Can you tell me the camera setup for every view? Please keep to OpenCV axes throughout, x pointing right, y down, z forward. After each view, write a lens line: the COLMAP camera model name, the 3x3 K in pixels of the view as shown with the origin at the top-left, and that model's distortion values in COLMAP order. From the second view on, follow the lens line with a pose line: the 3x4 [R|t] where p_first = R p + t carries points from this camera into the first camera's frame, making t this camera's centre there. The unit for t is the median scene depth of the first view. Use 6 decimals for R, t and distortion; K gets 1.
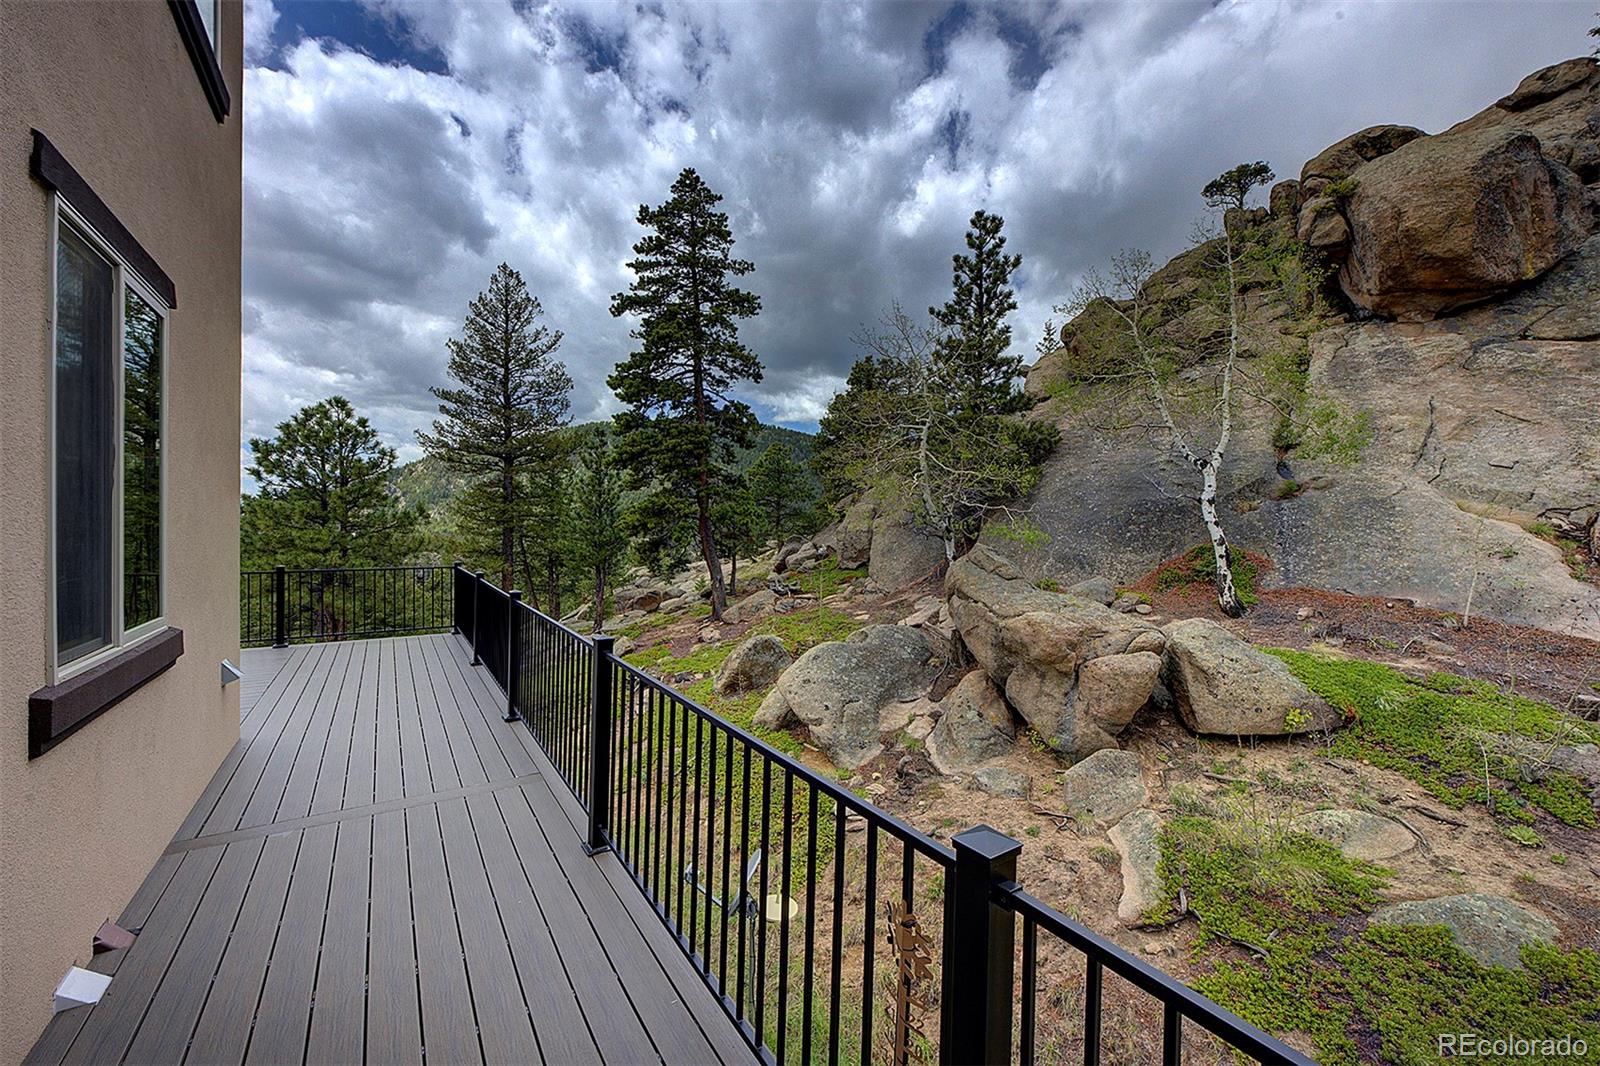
lens RADIAL K [[627.0, 0, 800.0], [0, 627.0, 533.0], [0, 0, 1]] dist [-0.002142, -0.000159]
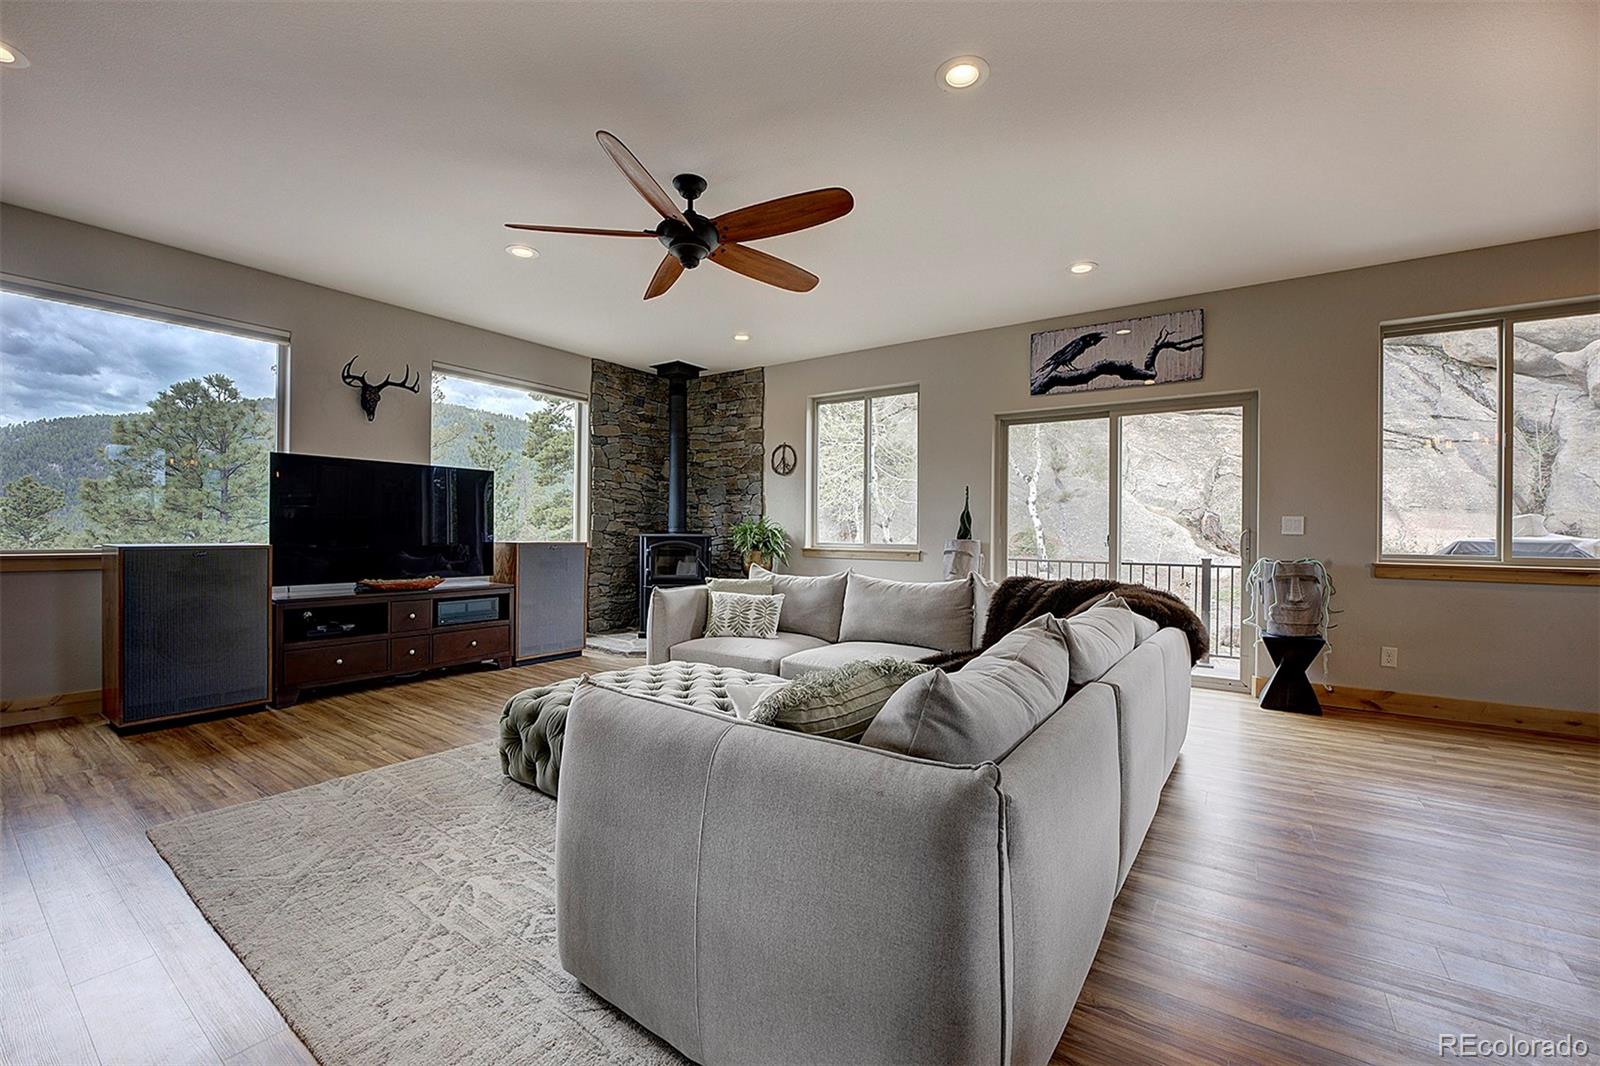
lens RADIAL K [[646.5, 0, 800.0], [0, 646.5, 533.0], [0, 0, 1]] dist [-0.023942, 0.000210]
pose [[0.924845, -0.001436, 0.380341, -0.475197], [0.003286, 0.999986, -0.004217, 0.029043], [-0.380330, 0.005150, 0.924837, -0.262545]]
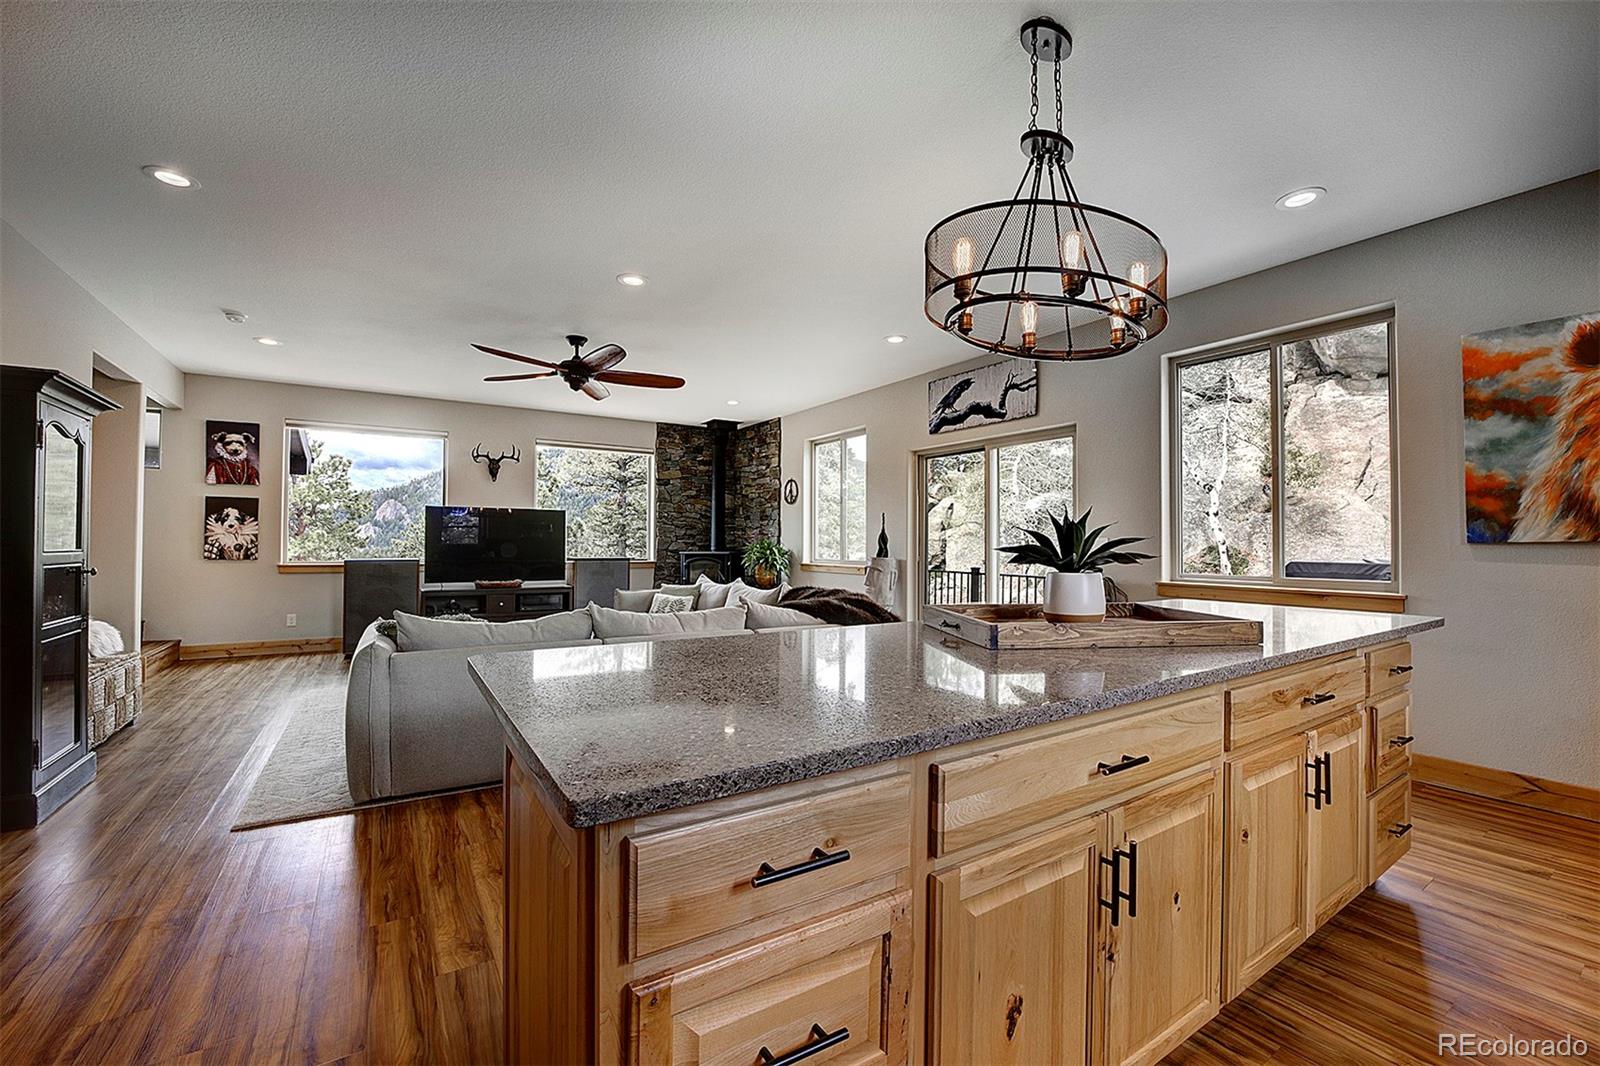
lens RADIAL K [[646.5, 0, 800.0], [0, 646.5, 533.0], [0, 0, 1]] dist [-0.023942, 0.000210]
pose [[0.999988, -0.003646, -0.003329, -0.266693], [0.003558, 0.999648, -0.026274, 0.025727], [0.003423, 0.026262, 0.999649, -0.428429]]
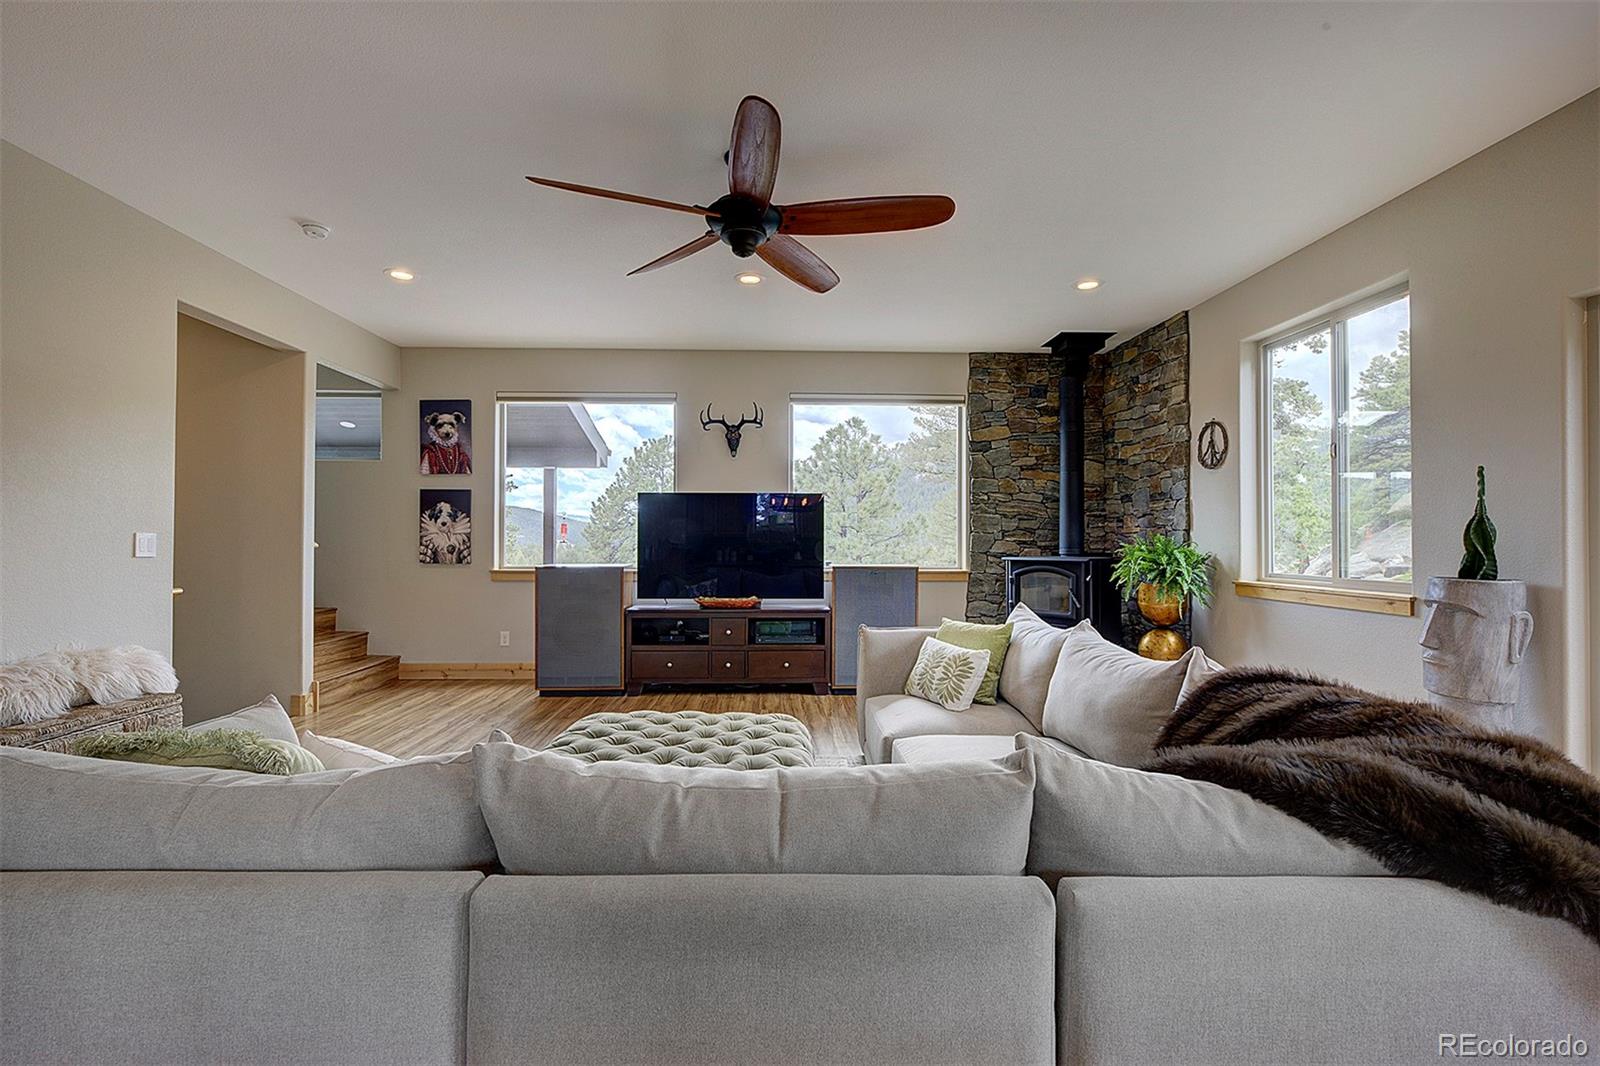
lens RADIAL K [[721.4, 0, 797.5], [0, 721.4, 532.6], [0, 0, 1]] dist [-0.016765, 0.001223]
pose [[0.857981, -0.011971, -0.513541, -0.271848], [0.000225, 0.999737, -0.022930, 0.022166], [0.513681, 0.019558, 0.857758, -0.207879]]
